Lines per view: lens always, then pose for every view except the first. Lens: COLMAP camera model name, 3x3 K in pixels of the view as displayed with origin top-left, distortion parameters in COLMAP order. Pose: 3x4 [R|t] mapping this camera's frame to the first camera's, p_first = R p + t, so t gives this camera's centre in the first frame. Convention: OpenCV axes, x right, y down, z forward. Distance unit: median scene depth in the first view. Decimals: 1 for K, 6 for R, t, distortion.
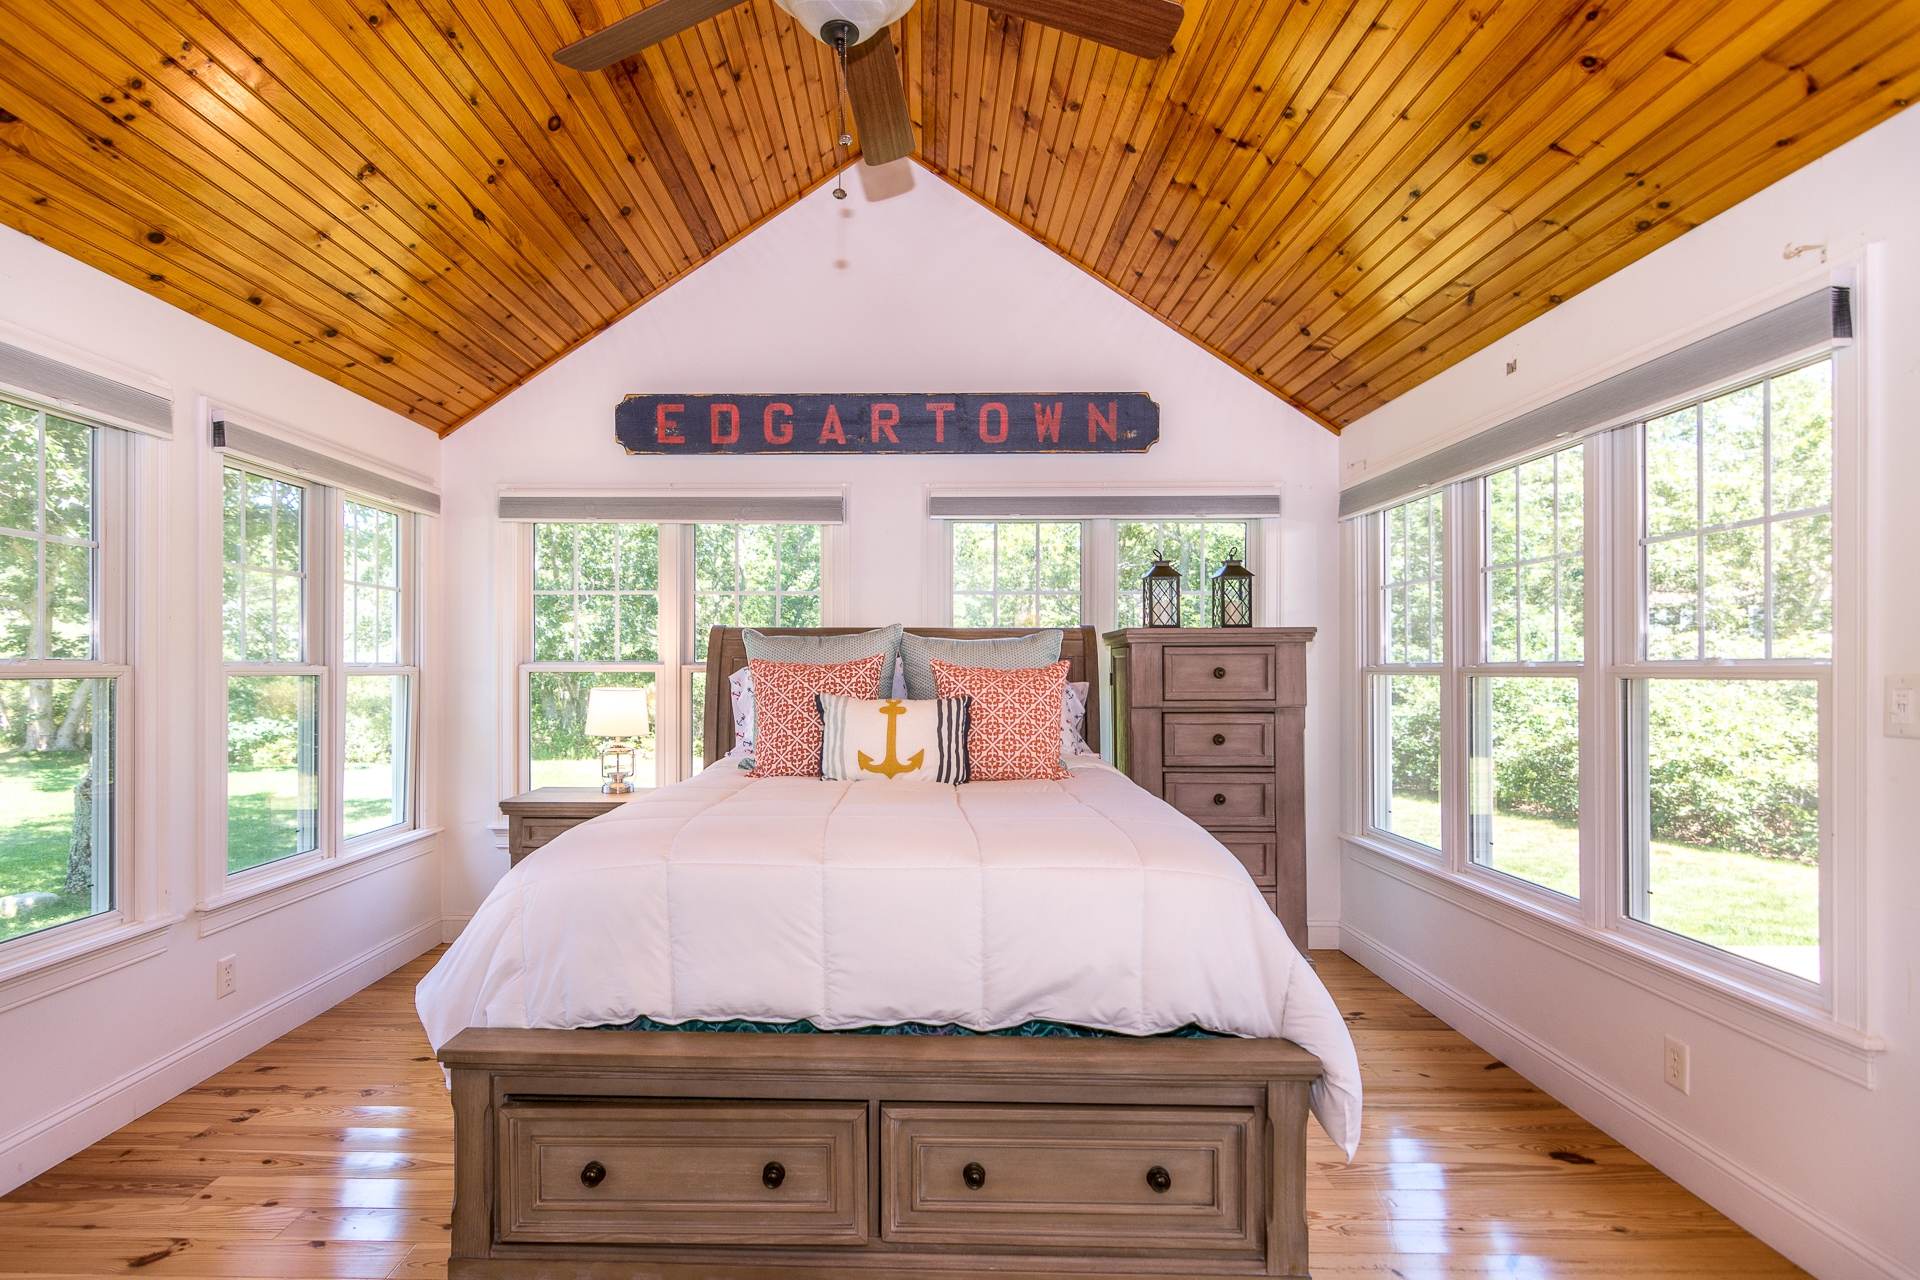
lens RADIAL K [[931.4, 0, 960.0], [0, 931.4, 640.0], [0, 0, 1]] dist [0.002526, 0.000450]
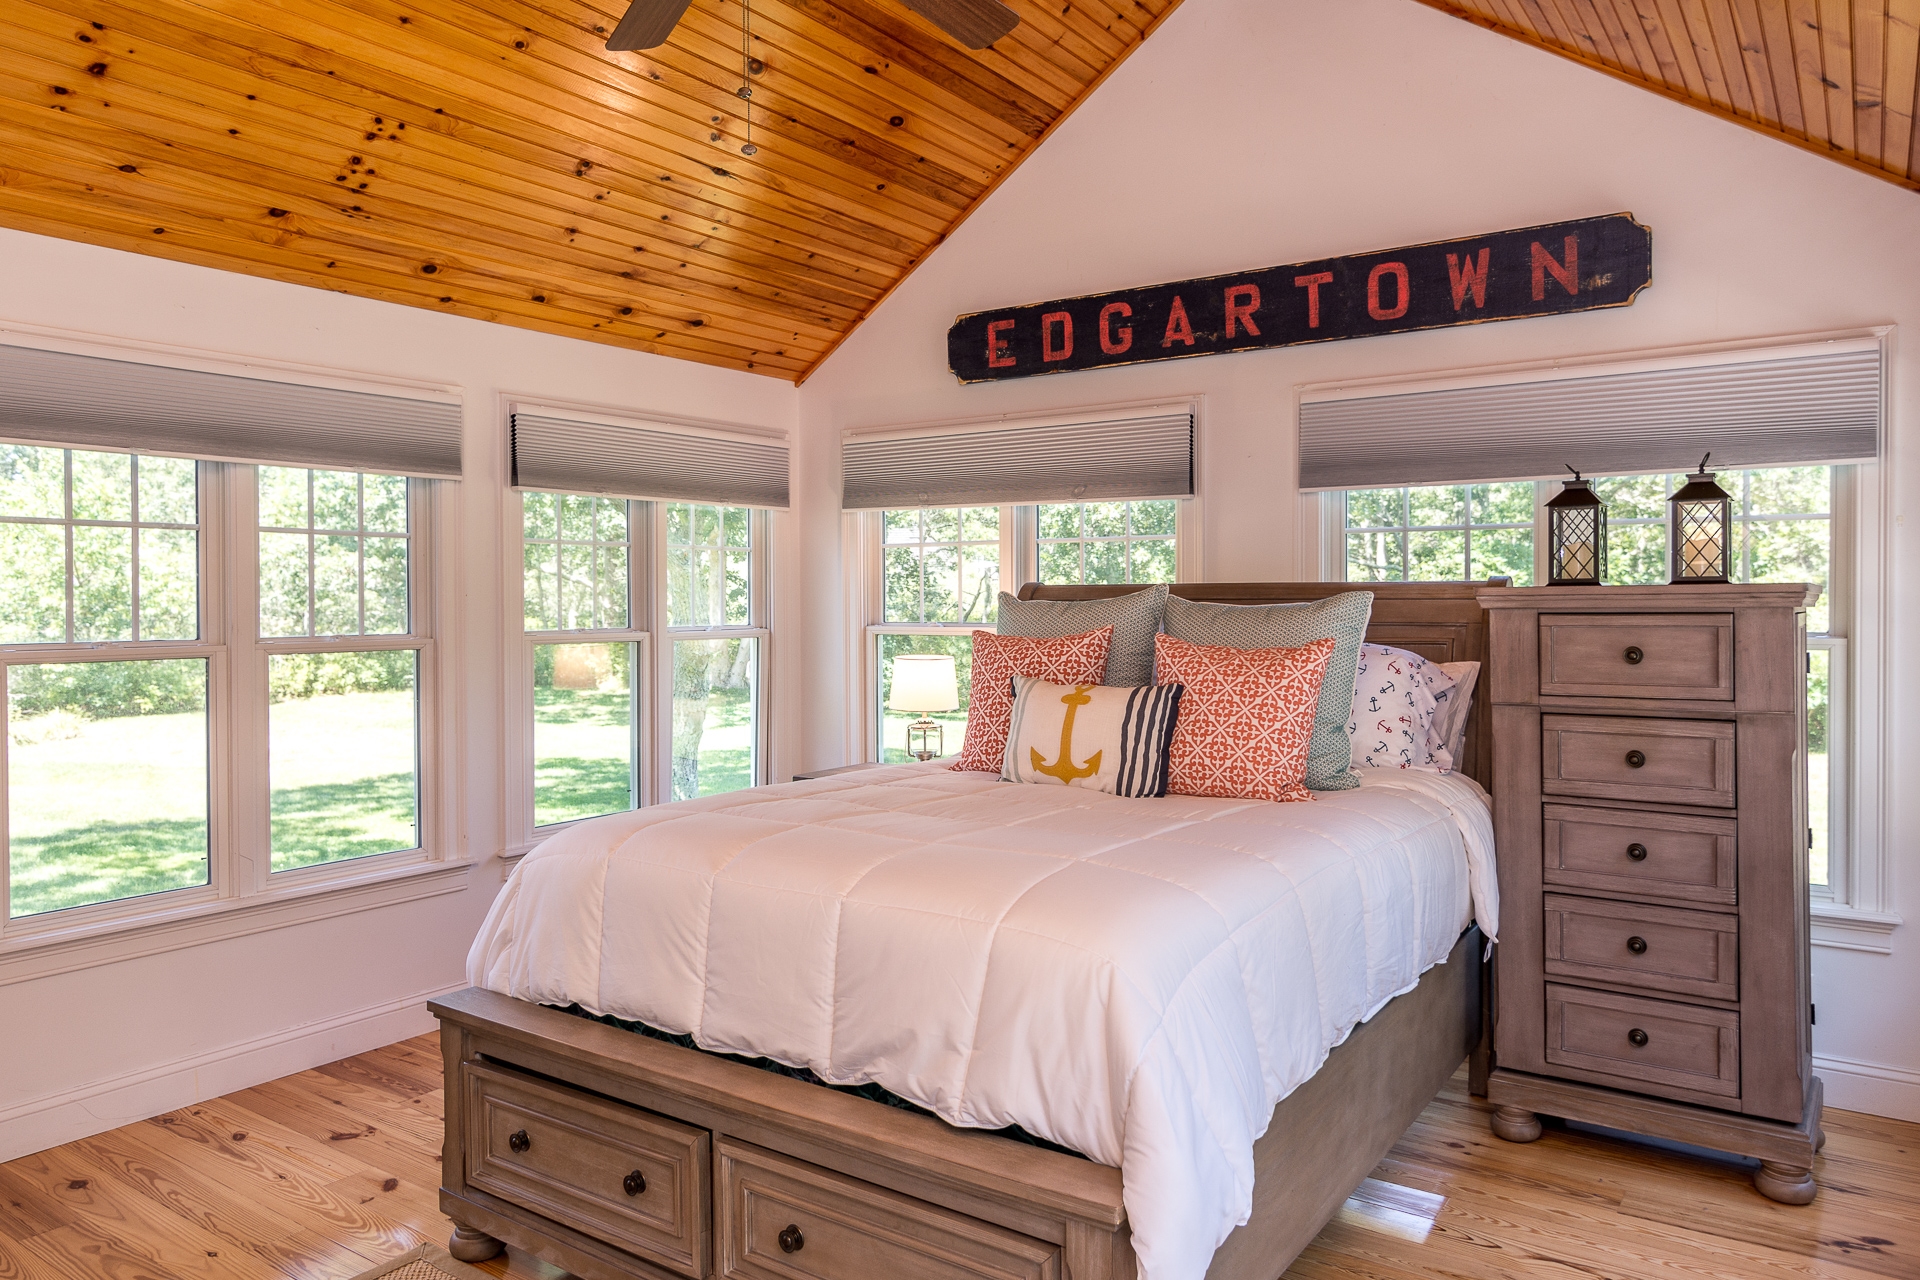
lens RADIAL K [[1229.2, 0, 959.9], [0, 1229.2, 581.3], [0, 0, 1]] dist [-0.000698, 0.001826]
pose [[0.847756, -0.013207, -0.530222, 0.347784], [0.016686, 0.999859, 0.001774, -0.025794], [0.530124, -0.010351, 0.847857, 0.039288]]
